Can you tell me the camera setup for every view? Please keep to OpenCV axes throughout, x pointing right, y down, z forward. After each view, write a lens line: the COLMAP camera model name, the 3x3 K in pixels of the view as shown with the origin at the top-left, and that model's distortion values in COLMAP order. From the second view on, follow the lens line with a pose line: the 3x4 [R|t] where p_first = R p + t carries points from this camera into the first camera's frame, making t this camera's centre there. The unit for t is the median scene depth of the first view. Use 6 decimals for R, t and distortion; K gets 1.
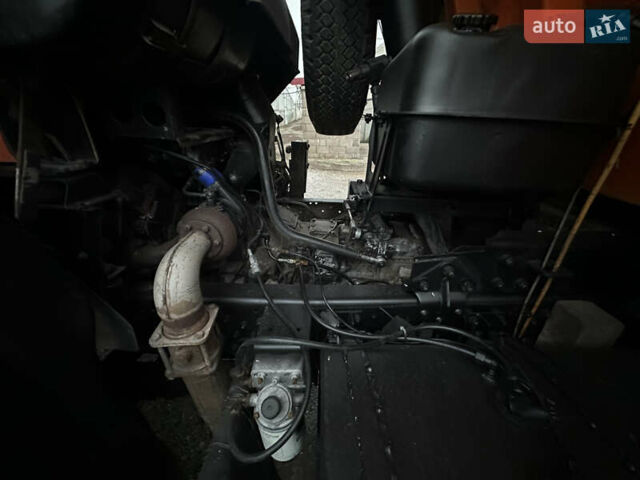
lens RADIAL K [[253.6, 0, 320.0], [0, 253.6, 240.0], [0, 0, 1]] dist [-0.000430, 0.000045]
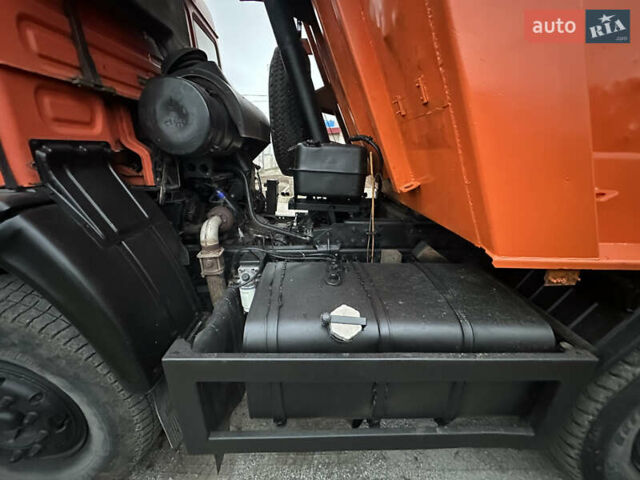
lens RADIAL K [[253.6, 0, 320.0], [0, 253.6, 240.0], [0, 0, 1]] dist [-0.000430, 0.000045]
pose [[0.999332, -0.007969, 0.035666, 0.332938], [0.013108, 0.989159, -0.146263, 0.476046], [-0.034113, 0.146632, 0.988603, -1.146377]]
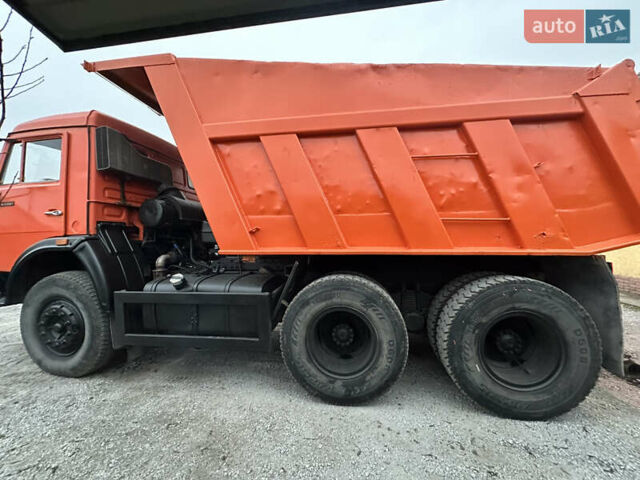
lens RADIAL K [[253.6, 0, 320.0], [0, 253.6, 240.0], [0, 0, 1]] dist [-0.000430, 0.000045]
pose [[0.992939, -0.030179, -0.114725, 2.631723], [-0.026670, 0.885551, -0.463777, 1.678271], [0.115591, 0.463562, 0.878493, -2.725057]]
